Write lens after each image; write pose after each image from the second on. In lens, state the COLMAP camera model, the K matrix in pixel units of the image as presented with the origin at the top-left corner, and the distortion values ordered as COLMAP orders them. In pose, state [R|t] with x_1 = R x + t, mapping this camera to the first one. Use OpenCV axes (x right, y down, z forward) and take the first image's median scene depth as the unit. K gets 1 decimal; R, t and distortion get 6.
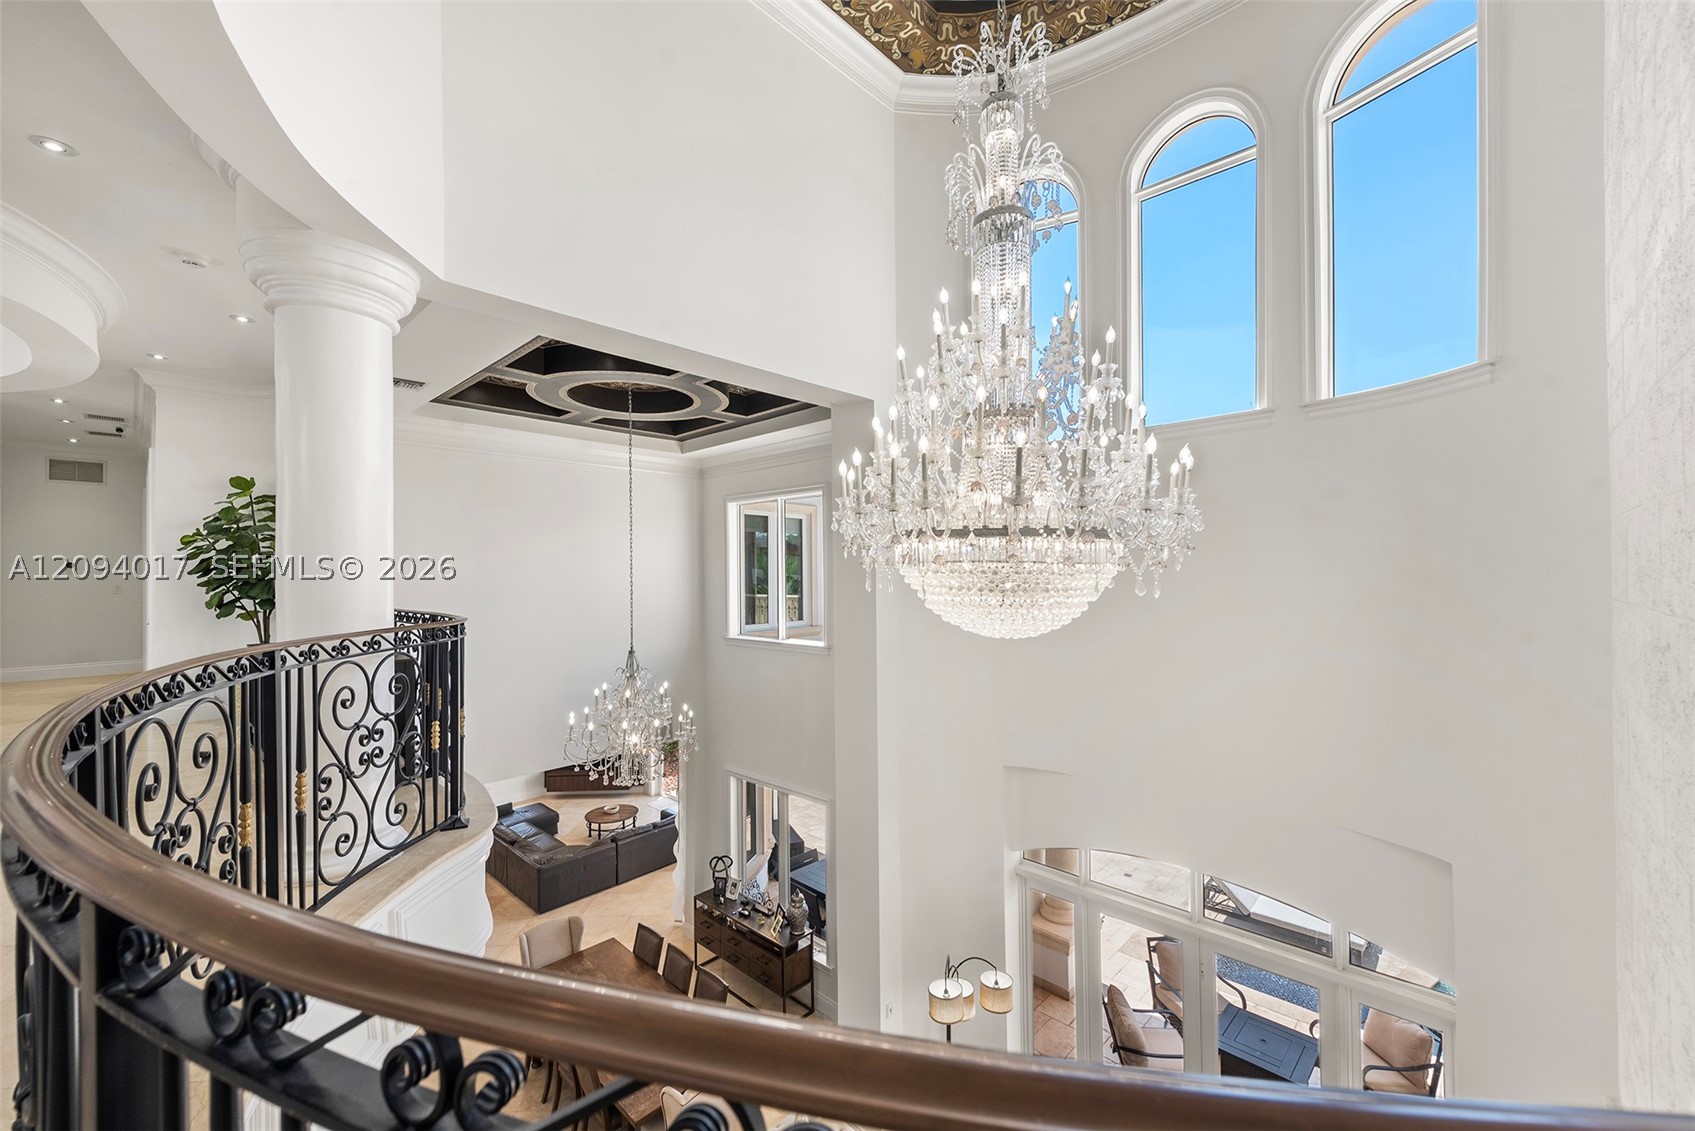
lens RADIAL K [[676.2, 0, 847.0], [0, 676.2, 565.5], [0, 0, 1]] dist [0.010292, -0.000520]
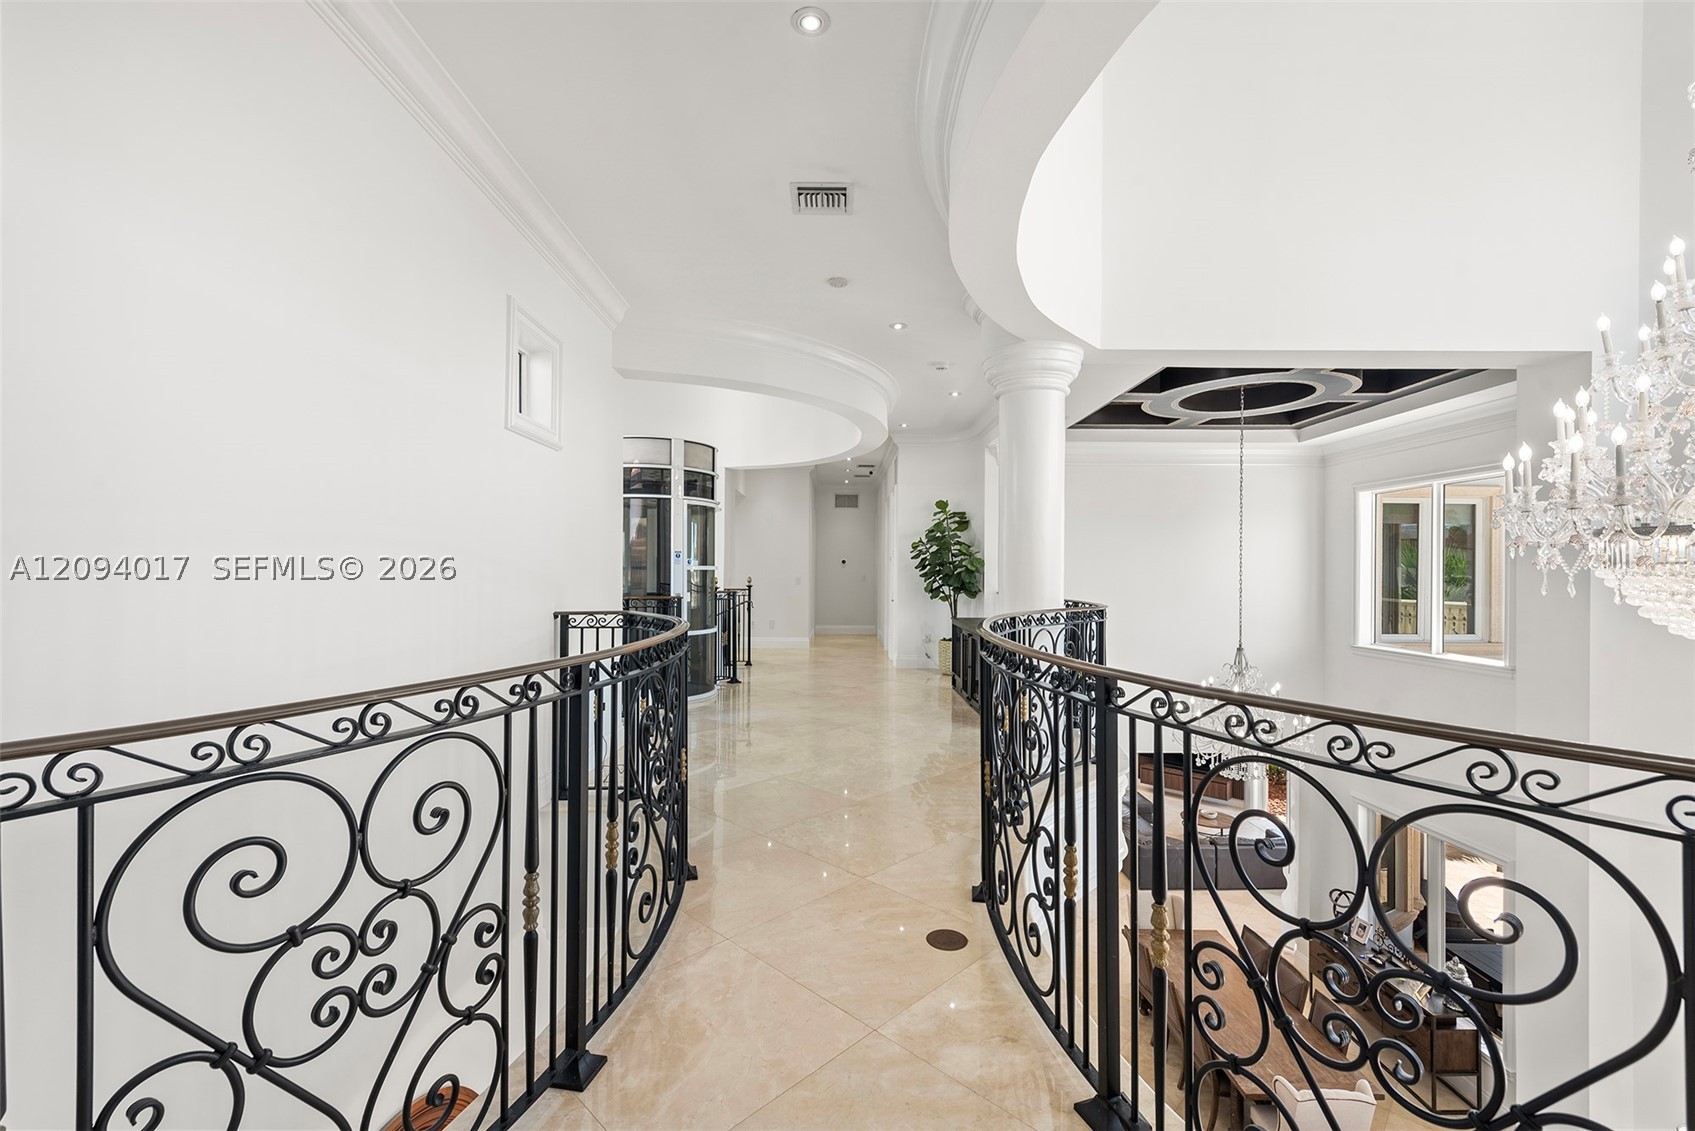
lens RADIAL K [[710.6, 0, 845.4], [0, 710.6, 574.0], [0, 0, 1]] dist [0.007966, -0.000550]
pose [[0.698570, 0.014159, -0.715402, 0.030349], [-0.002534, 0.999847, 0.017314, -0.001720], [0.715537, -0.010282, 0.698499, -0.169146]]
